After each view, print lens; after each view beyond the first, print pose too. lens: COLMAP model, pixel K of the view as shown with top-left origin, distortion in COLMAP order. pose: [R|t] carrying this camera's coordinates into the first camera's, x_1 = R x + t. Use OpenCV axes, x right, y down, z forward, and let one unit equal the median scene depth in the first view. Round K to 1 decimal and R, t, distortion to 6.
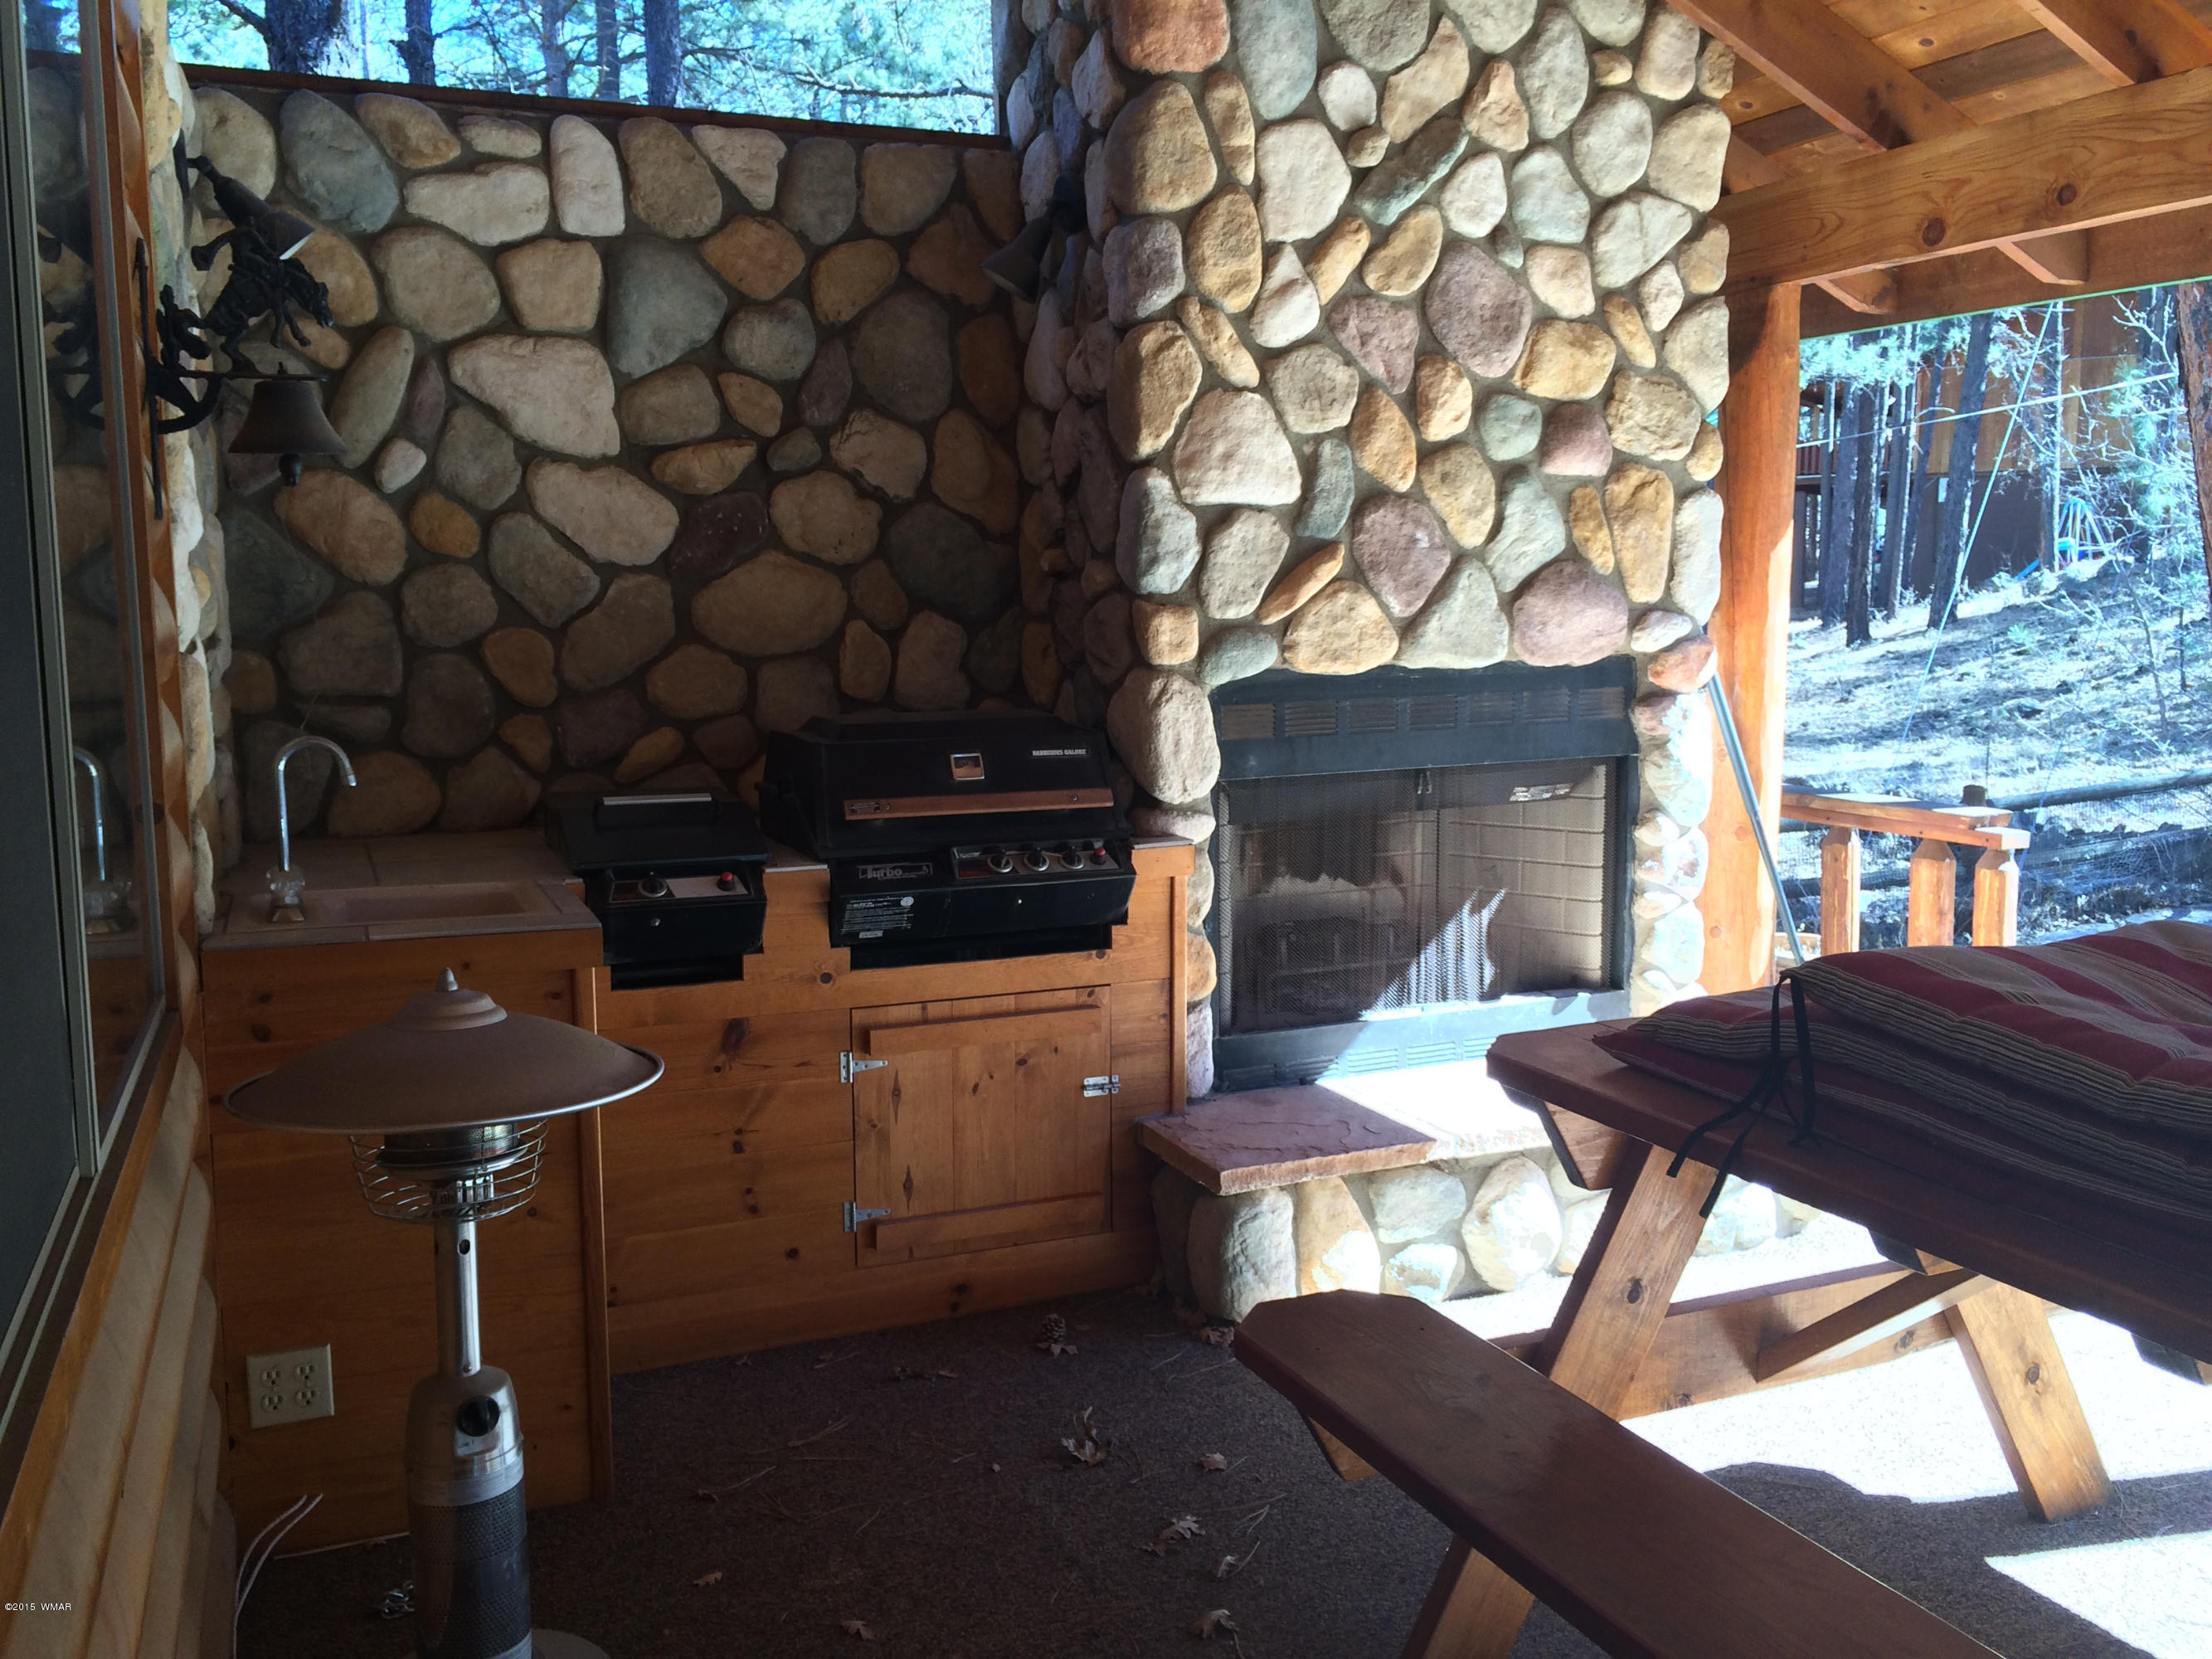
lens RADIAL K [[1889.1, 0, 1100.5], [0, 1889.1, 828.0], [0, 0, 1]] dist [0.078838, -0.101533]
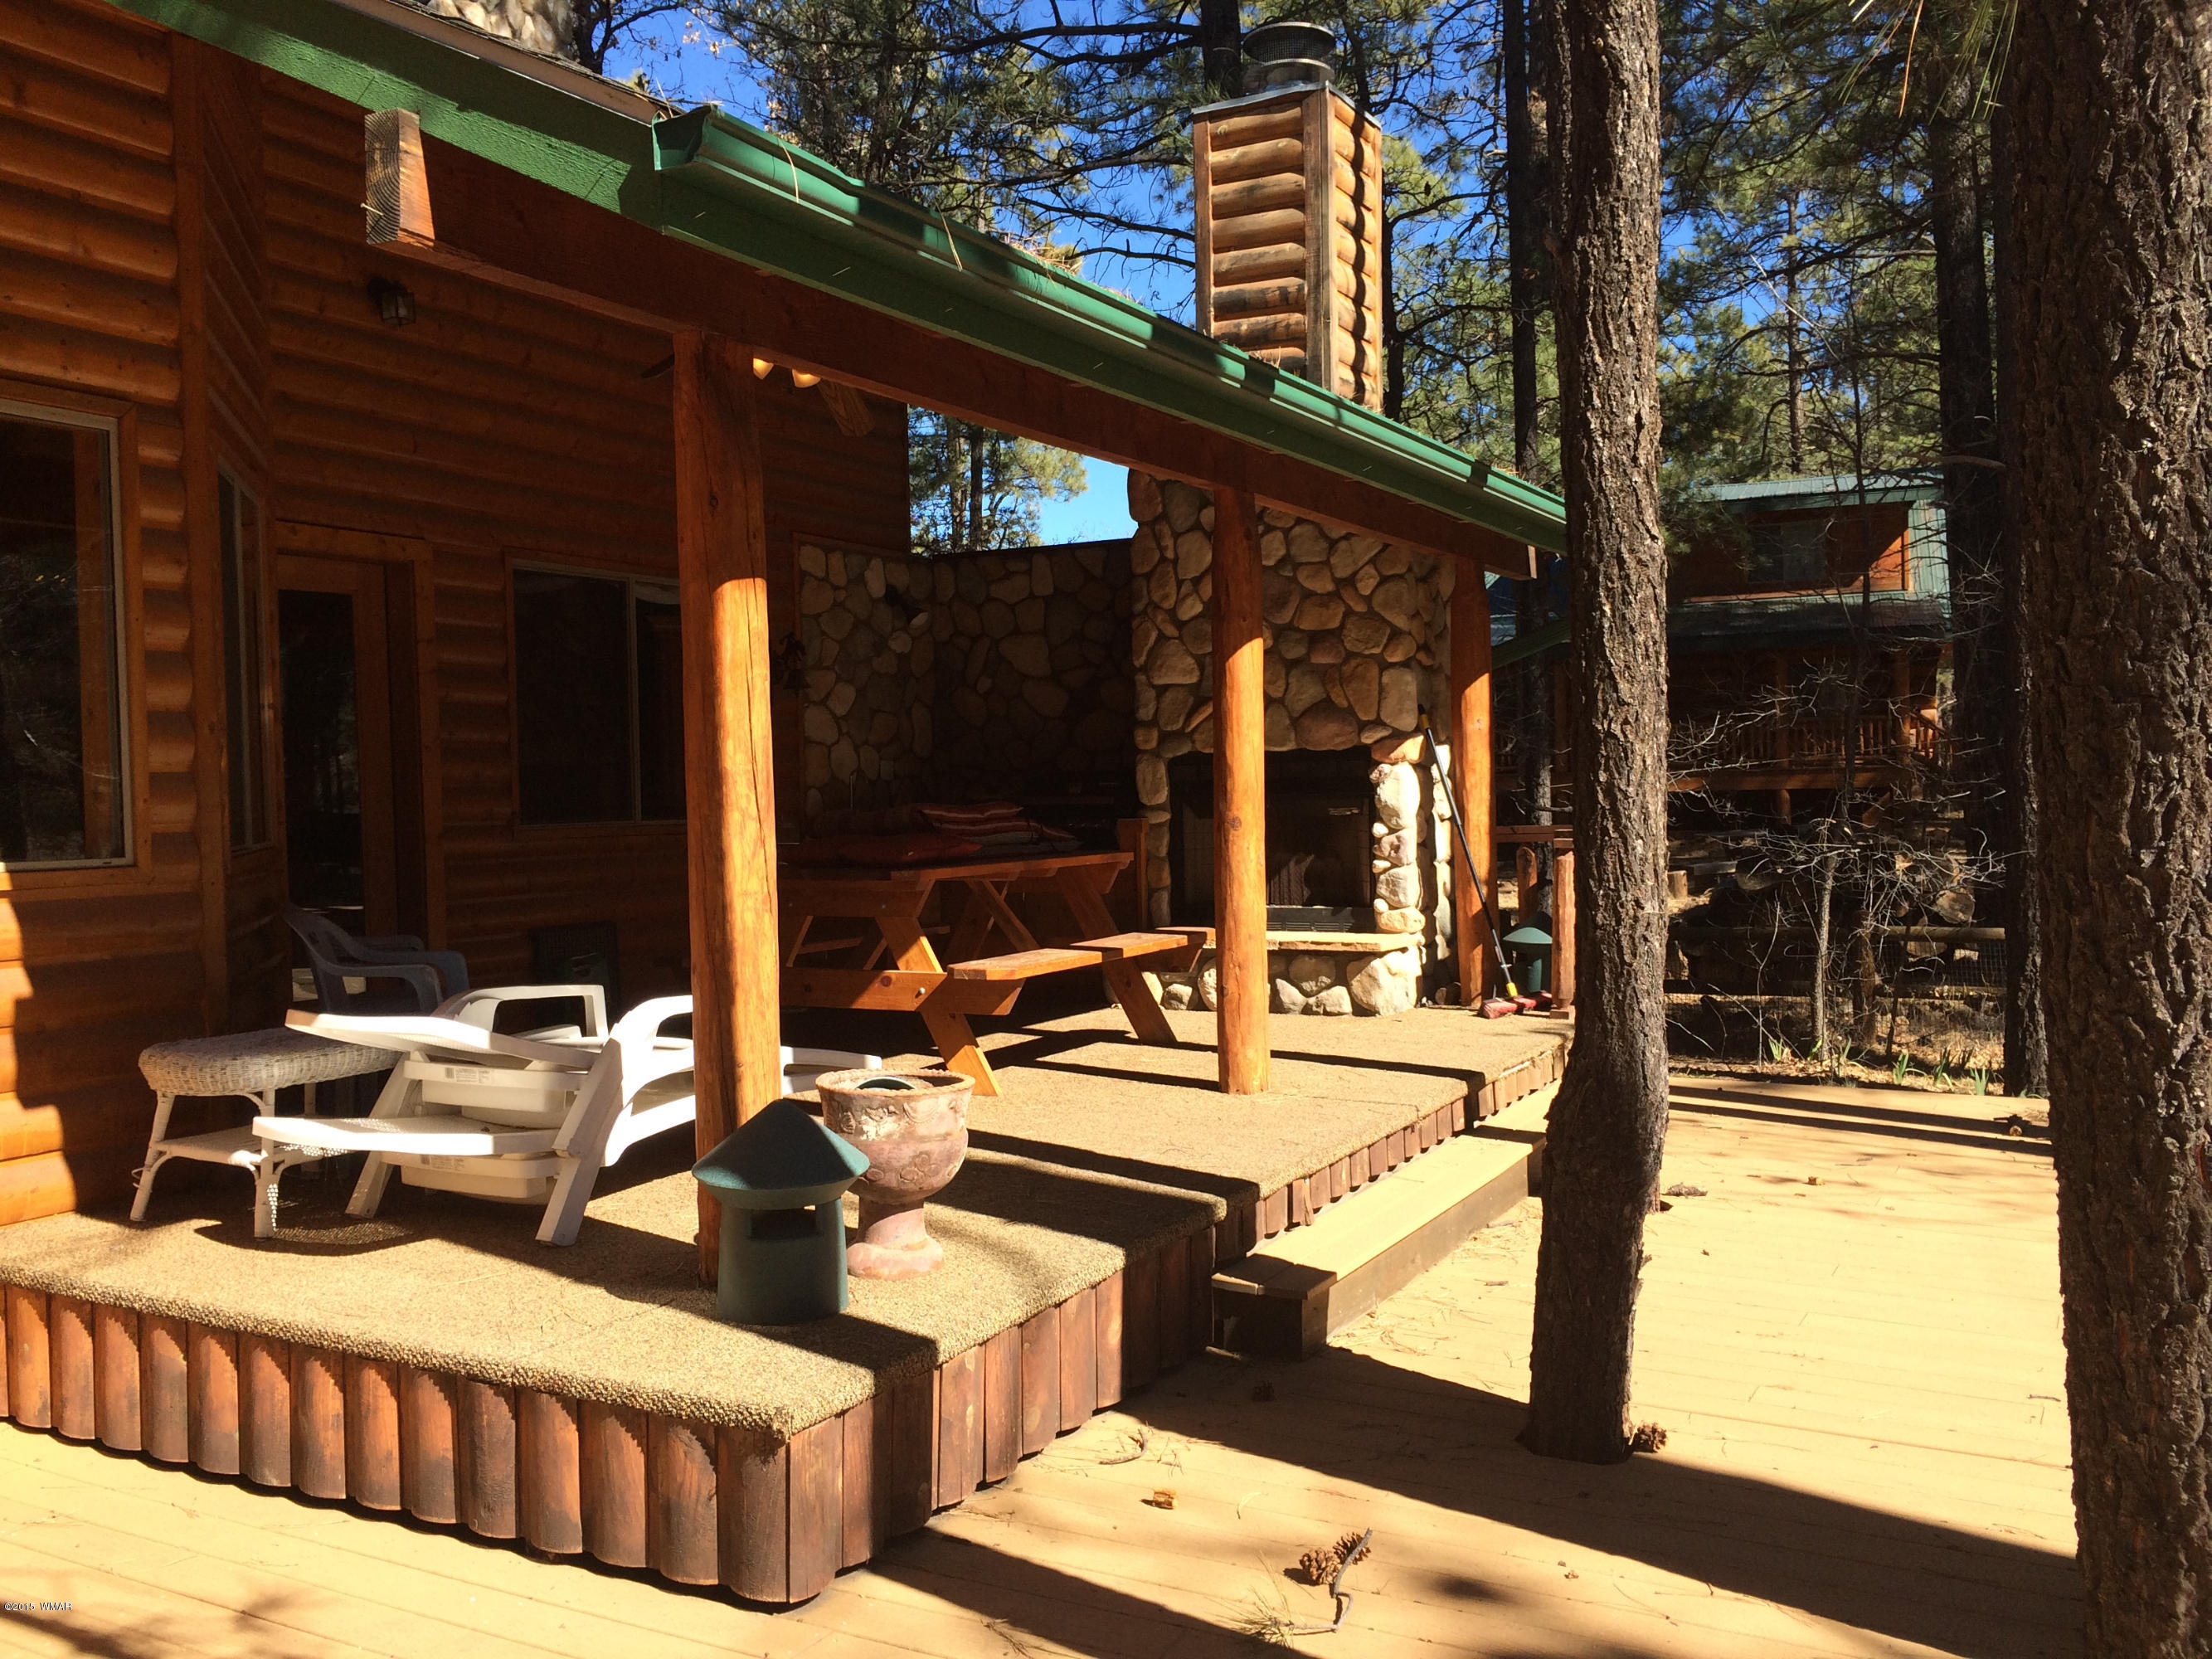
lens RADIAL K [[1889.1, 0, 1100.5], [0, 1889.1, 828.0], [0, 0, 1]] dist [0.078838, -0.101533]
pose [[0.625914, 0.015440, -0.779740, 1.865165], [-0.092729, 0.994185, -0.054749, 0.151976], [0.774360, 0.106573, 0.623706, -0.559210]]
